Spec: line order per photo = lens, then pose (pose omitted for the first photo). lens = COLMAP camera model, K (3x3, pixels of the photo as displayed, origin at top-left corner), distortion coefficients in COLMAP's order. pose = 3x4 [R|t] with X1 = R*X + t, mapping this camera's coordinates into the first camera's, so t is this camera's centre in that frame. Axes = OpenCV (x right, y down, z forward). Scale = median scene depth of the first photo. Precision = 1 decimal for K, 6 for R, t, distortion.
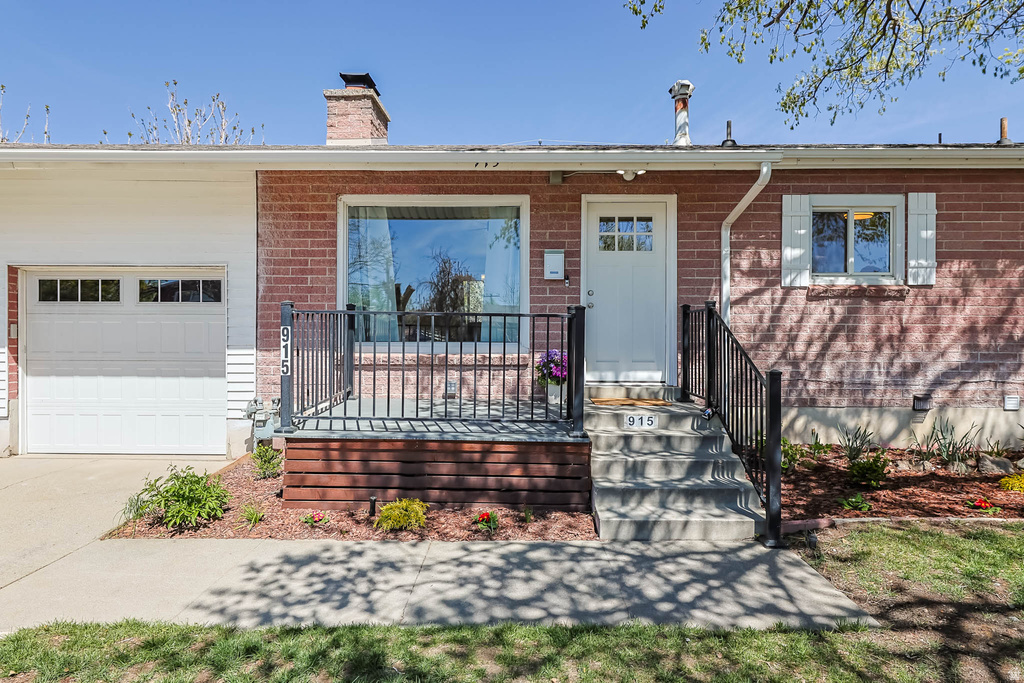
lens RADIAL K [[584.2, 0, 515.7], [0, 584.2, 325.7], [0, 0, 1]] dist [0.004197, 0.001048]
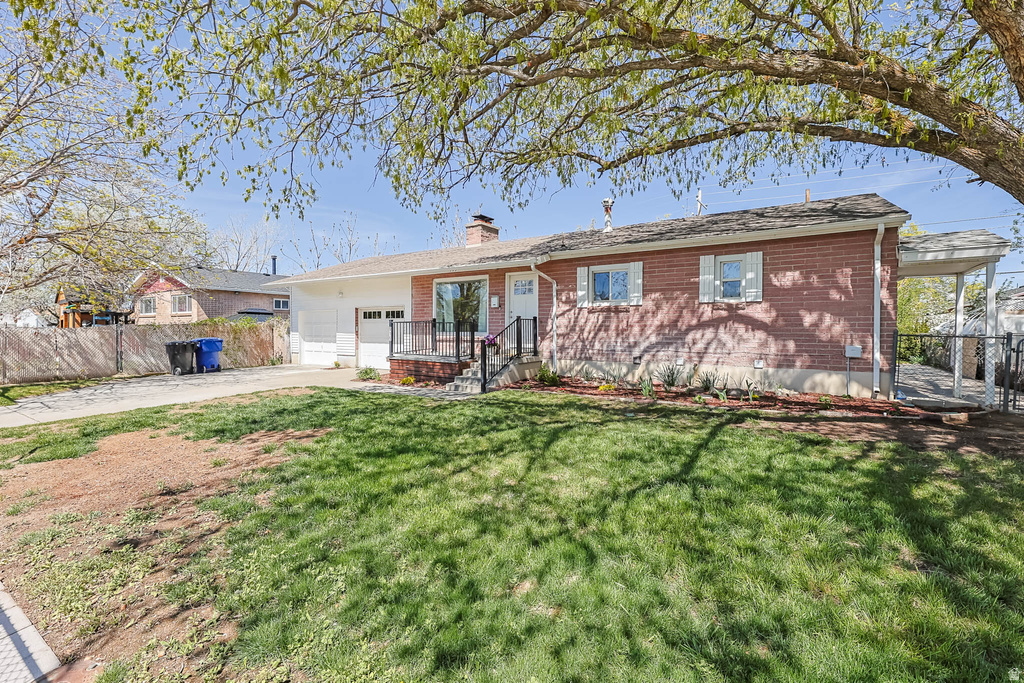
lens RADIAL K [[432.4, 0, 515.8], [0, 432.4, 328.3], [0, 0, 1]] dist [-0.000389, -0.000174]
pose [[0.857235, -0.004073, -0.514909, 1.121062], [0.007542, 0.999961, 0.004646, 0.004143], [0.514870, -0.007866, 0.857232, -0.576880]]
